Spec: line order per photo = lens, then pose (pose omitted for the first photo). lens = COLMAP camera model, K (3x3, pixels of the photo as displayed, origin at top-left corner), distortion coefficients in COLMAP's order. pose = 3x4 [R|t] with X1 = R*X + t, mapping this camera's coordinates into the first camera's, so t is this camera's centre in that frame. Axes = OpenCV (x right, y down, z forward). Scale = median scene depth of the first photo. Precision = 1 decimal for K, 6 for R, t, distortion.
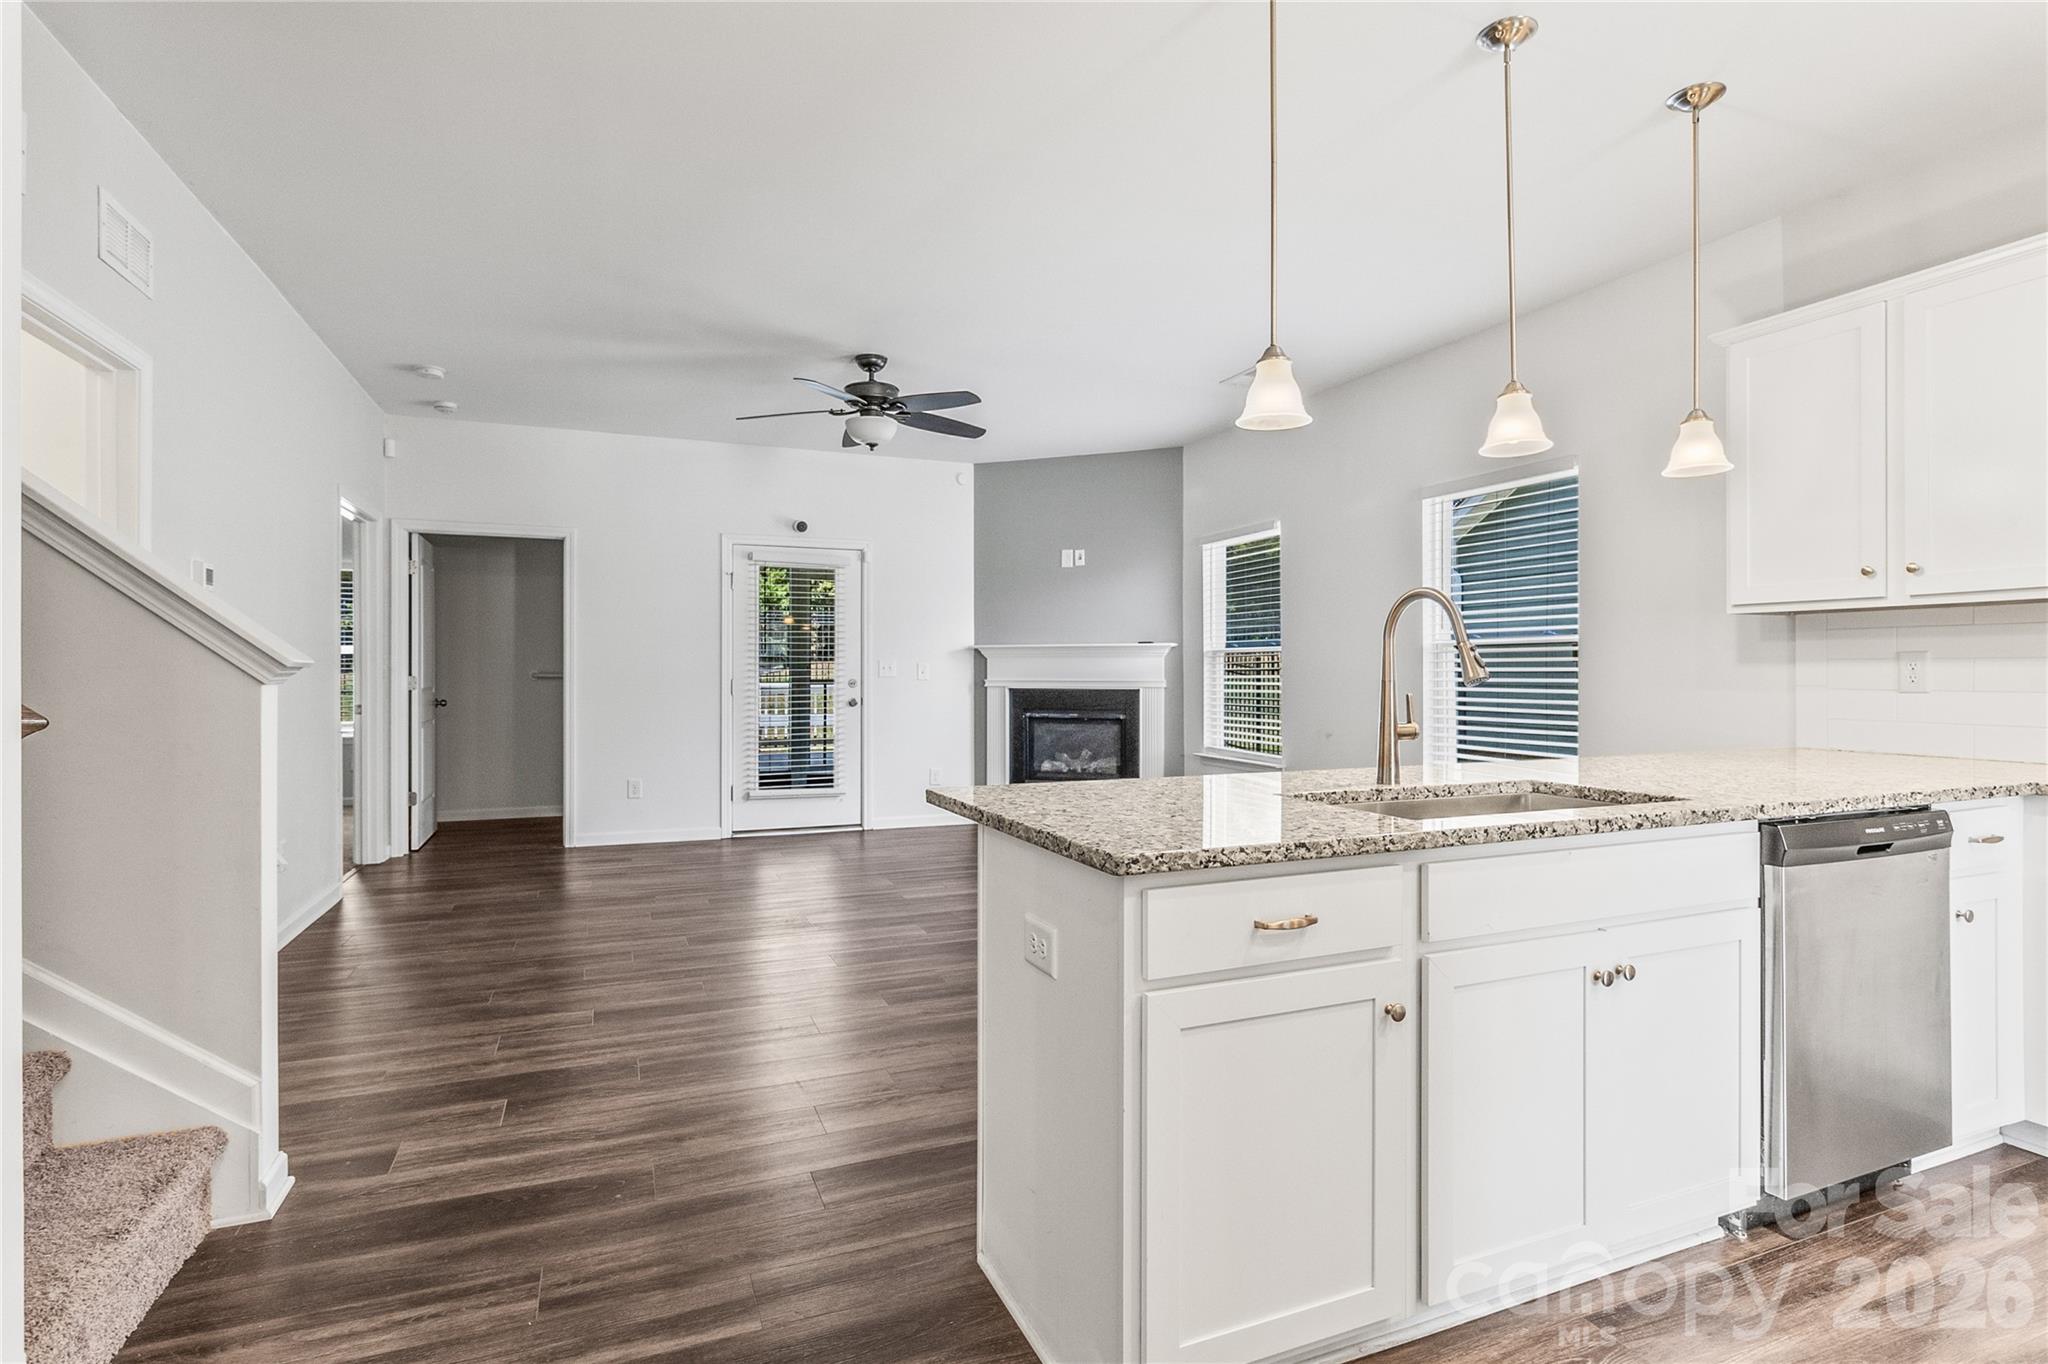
lens RADIAL K [[1033.2, 0, 1035.9], [0, 1033.2, 678.9], [0, 0, 1]] dist [-0.002721, -0.000460]
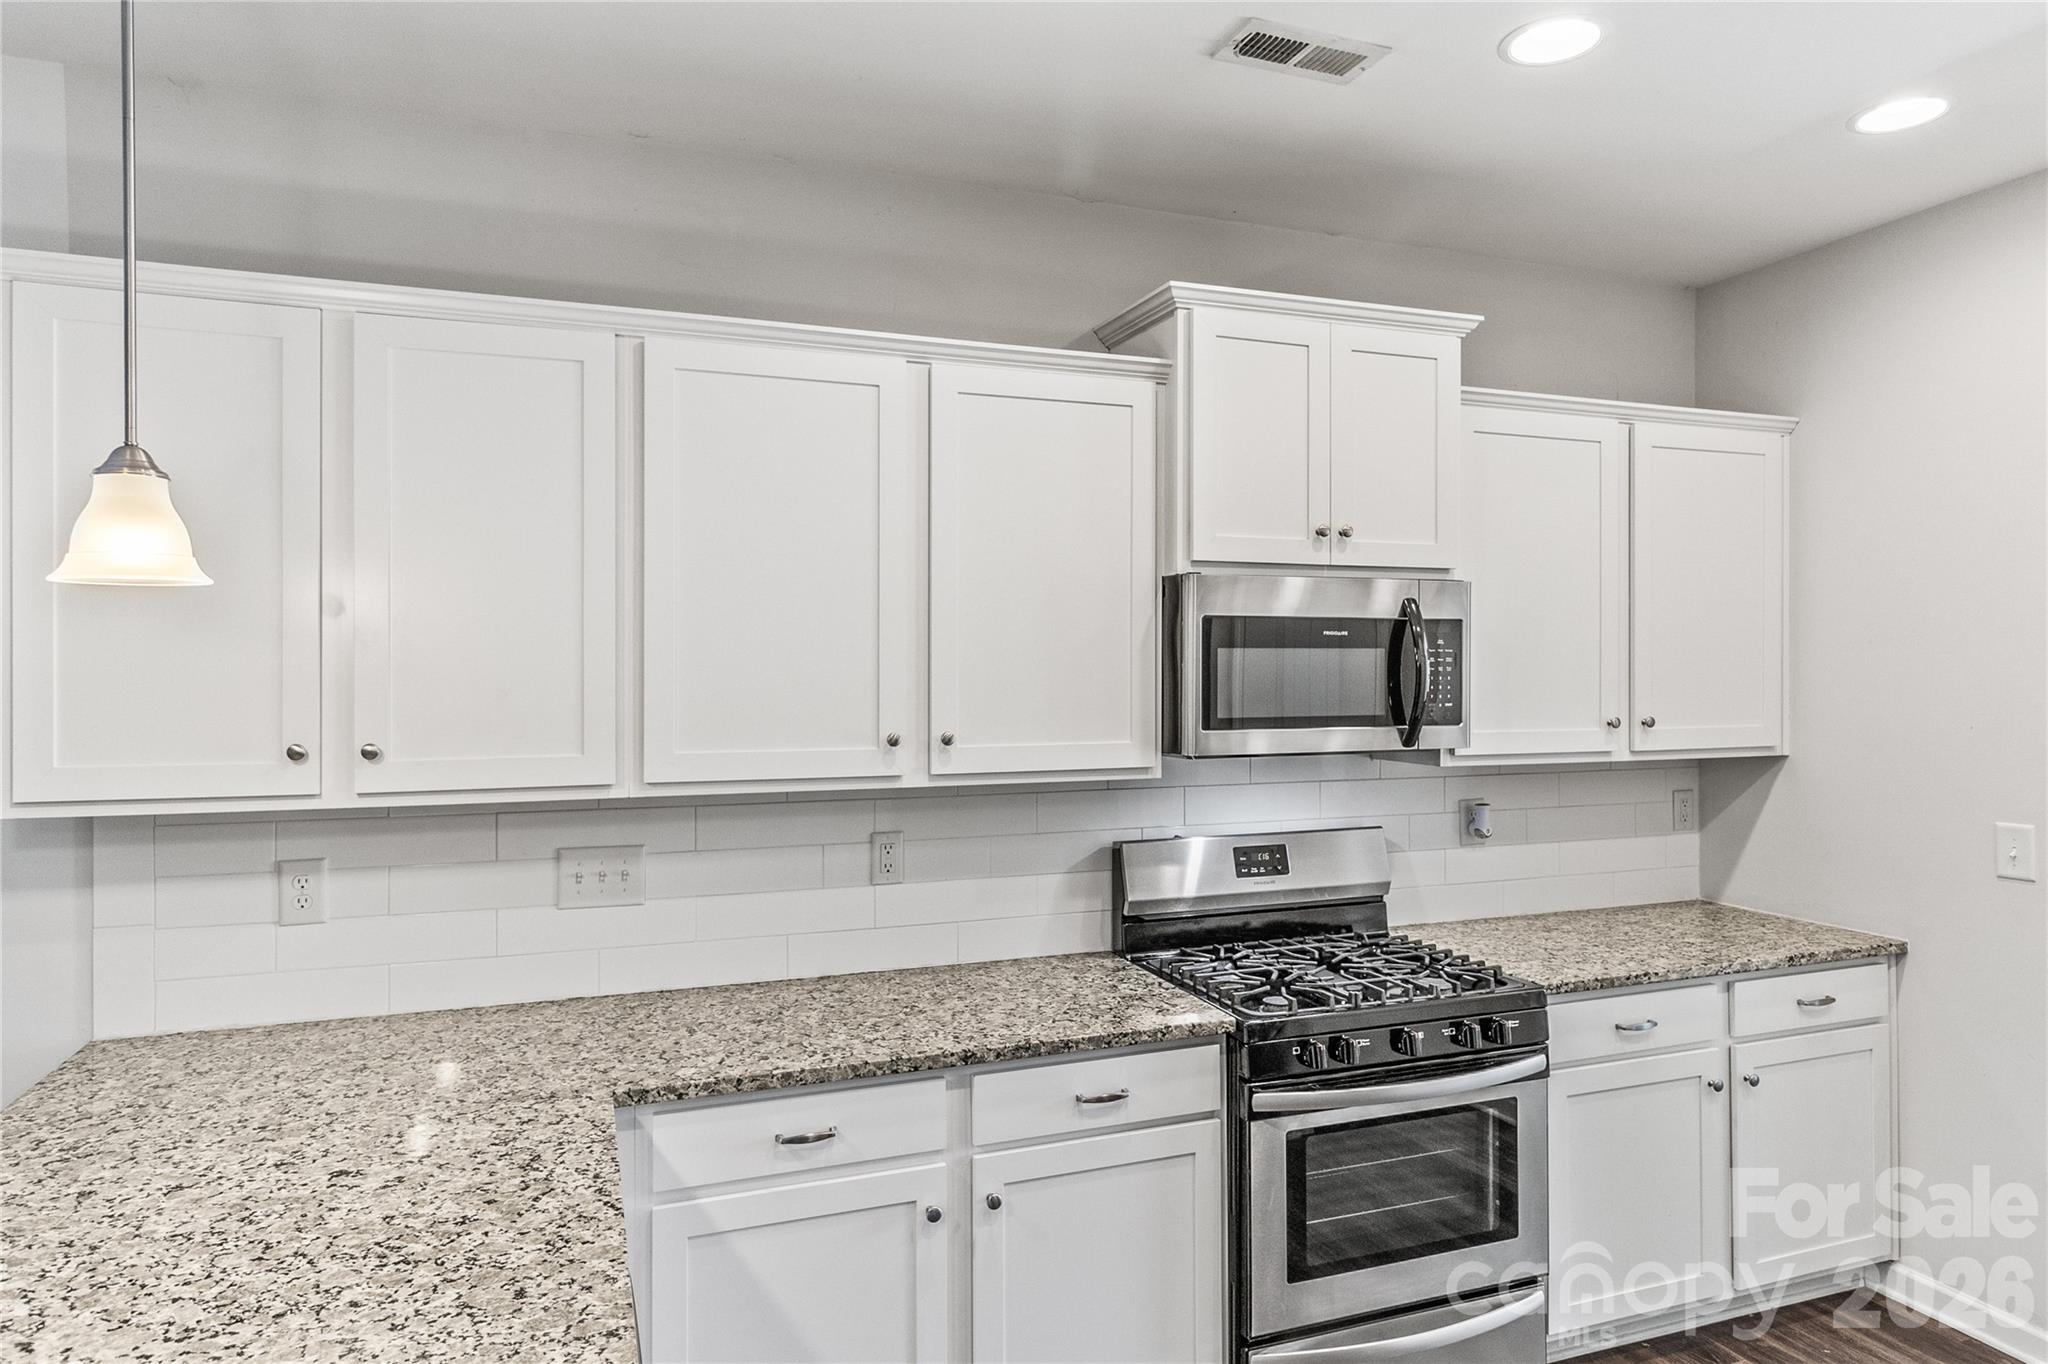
lens RADIAL K [[1232.5, 0, 1027.6], [0, 1232.5, 671.1], [0, 0, 1]] dist [0.002366, 0.000523]
pose [[0.036094, -0.003272, 0.999343, 0.050744], [0.007198, 0.999970, 0.003014, -0.069894], [-0.999322, 0.007084, 0.036117, 0.256111]]
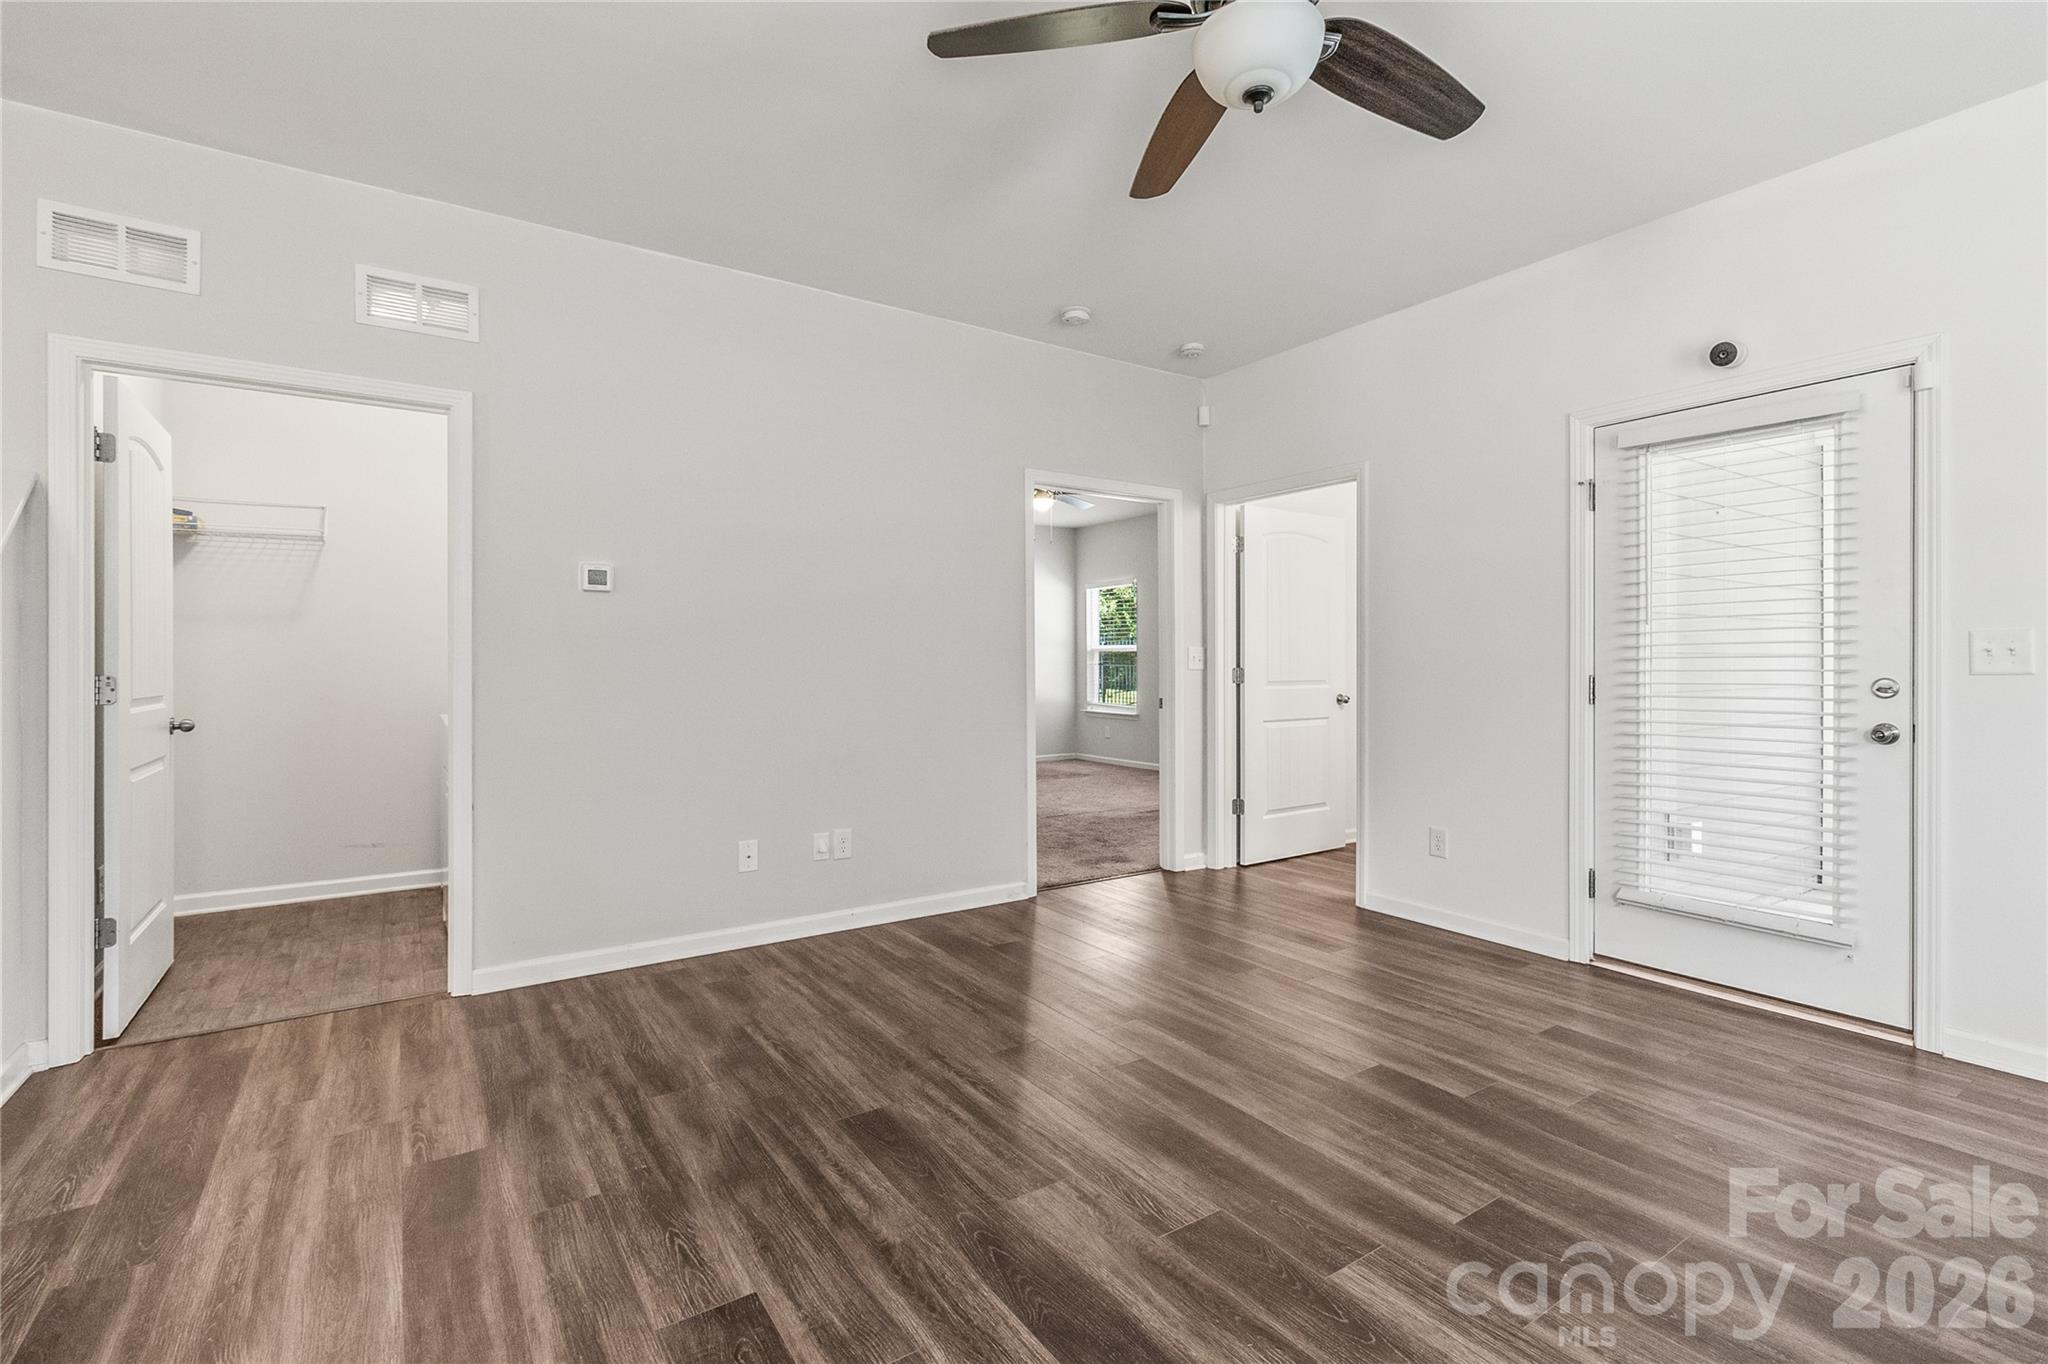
lens RADIAL K [[934.6, 0, 1036.8], [0, 934.6, 668.1], [0, 0, 1]] dist [0.001600, 0.000277]
pose [[0.200986, 0.004213, -0.979585, 0.143688], [-0.004532, 0.999984, 0.003371, -0.004177], [0.979584, 0.003762, 0.201002, 0.669285]]
